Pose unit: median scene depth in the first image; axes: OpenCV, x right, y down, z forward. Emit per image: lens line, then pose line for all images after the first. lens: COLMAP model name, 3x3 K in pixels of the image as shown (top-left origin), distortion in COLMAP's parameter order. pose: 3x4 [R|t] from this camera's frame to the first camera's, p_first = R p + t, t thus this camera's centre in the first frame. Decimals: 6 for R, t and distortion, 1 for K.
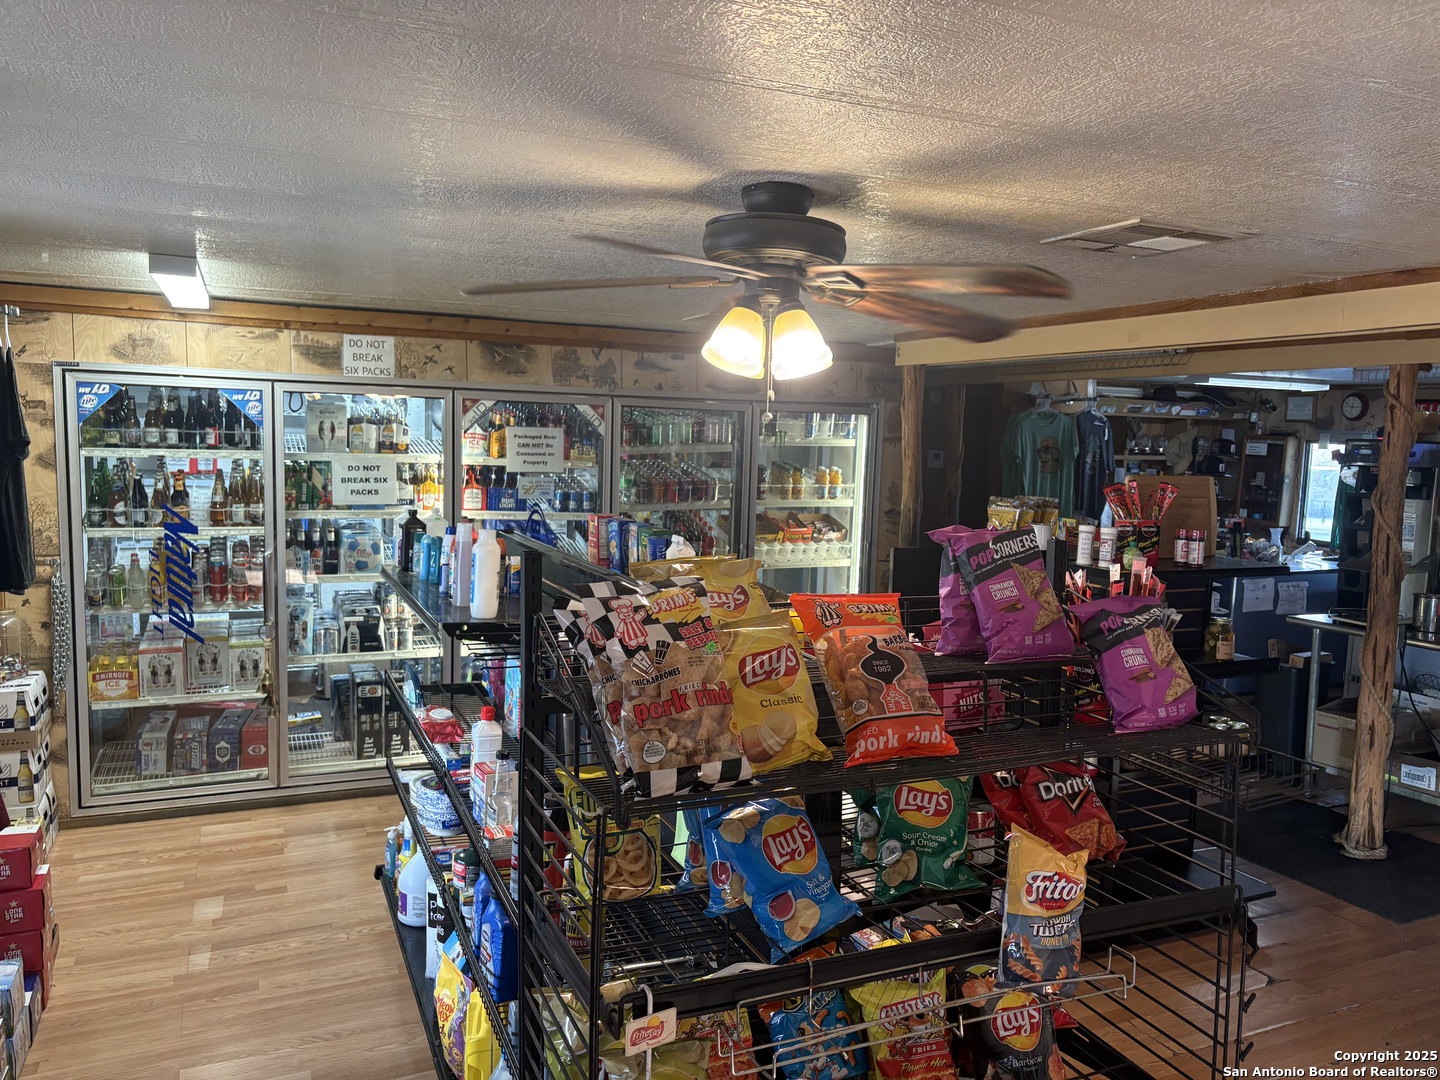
lens RADIAL K [[1084.3, 0, 723.7], [0, 1084.3, 535.8], [0, 0, 1]] dist [0.052472, -0.051080]
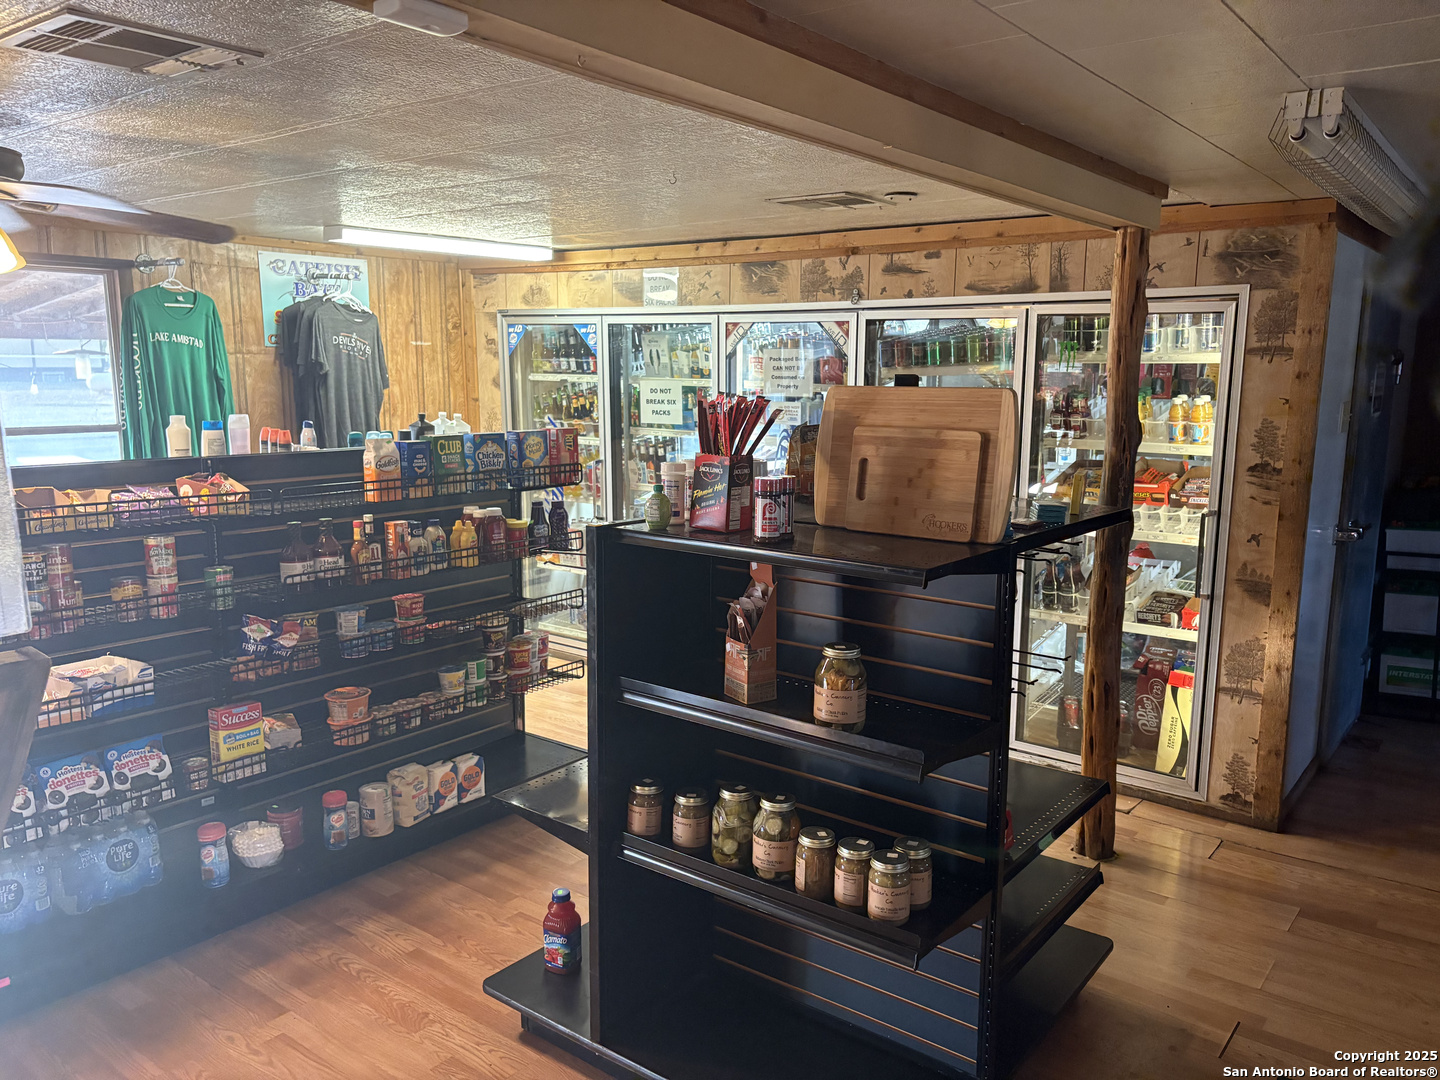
lens RADIAL K [[1084.3, 0, 728.8], [0, 1084.3, 541.4], [0, 0, 1]] dist [0.052472, -0.051080]
pose [[0.494689, 0.118718, -0.860923, 0.701715], [-0.080640, 0.992622, 0.090543, -0.015998], [0.865321, 0.024635, 0.500613, 0.534377]]
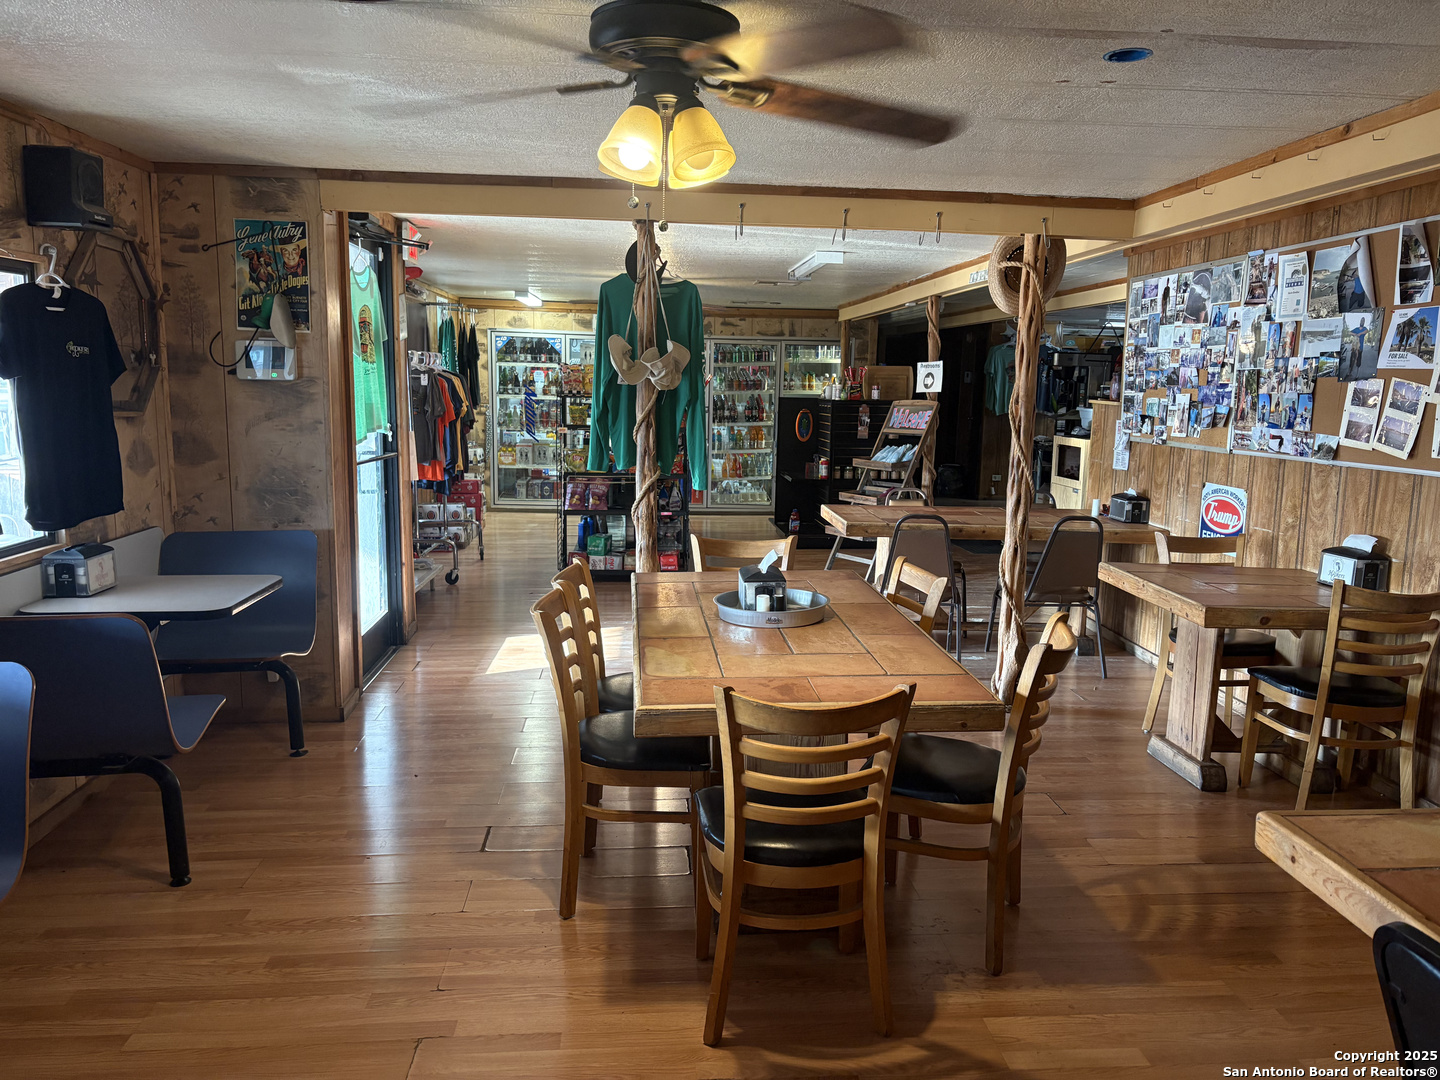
lens RADIAL K [[1084.3, 0, 723.6], [0, 1084.3, 542.6], [0, 0, 1]] dist [0.052472, -0.051080]
pose [[0.943144, 0.044470, -0.329396, 0.737476], [-0.029553, 0.998304, 0.050158, 0.189509], [0.331068, -0.037572, 0.942859, -1.184056]]
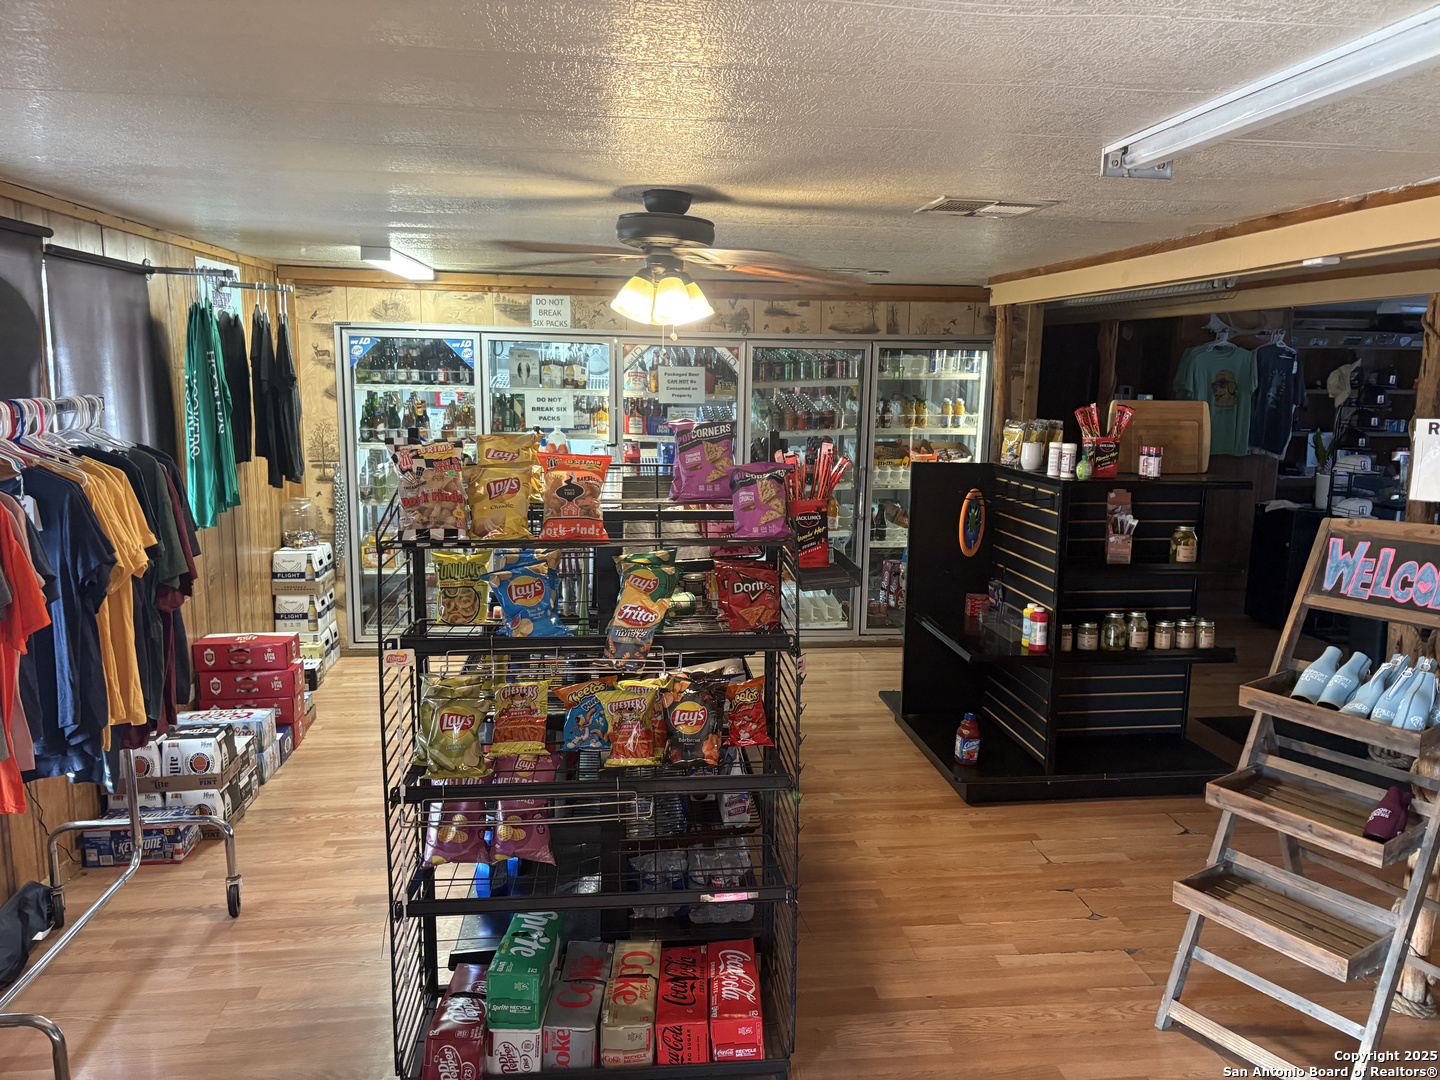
lens RADIAL K [[1084.3, 0, 731.3], [0, 1084.3, 534.1], [0, 0, 1]] dist [0.052472, -0.051080]
pose [[0.955959, 0.033715, -0.291556, 0.268677], [-0.019278, 0.998448, 0.052248, 0.026910], [0.292865, -0.044327, 0.955126, -0.179167]]
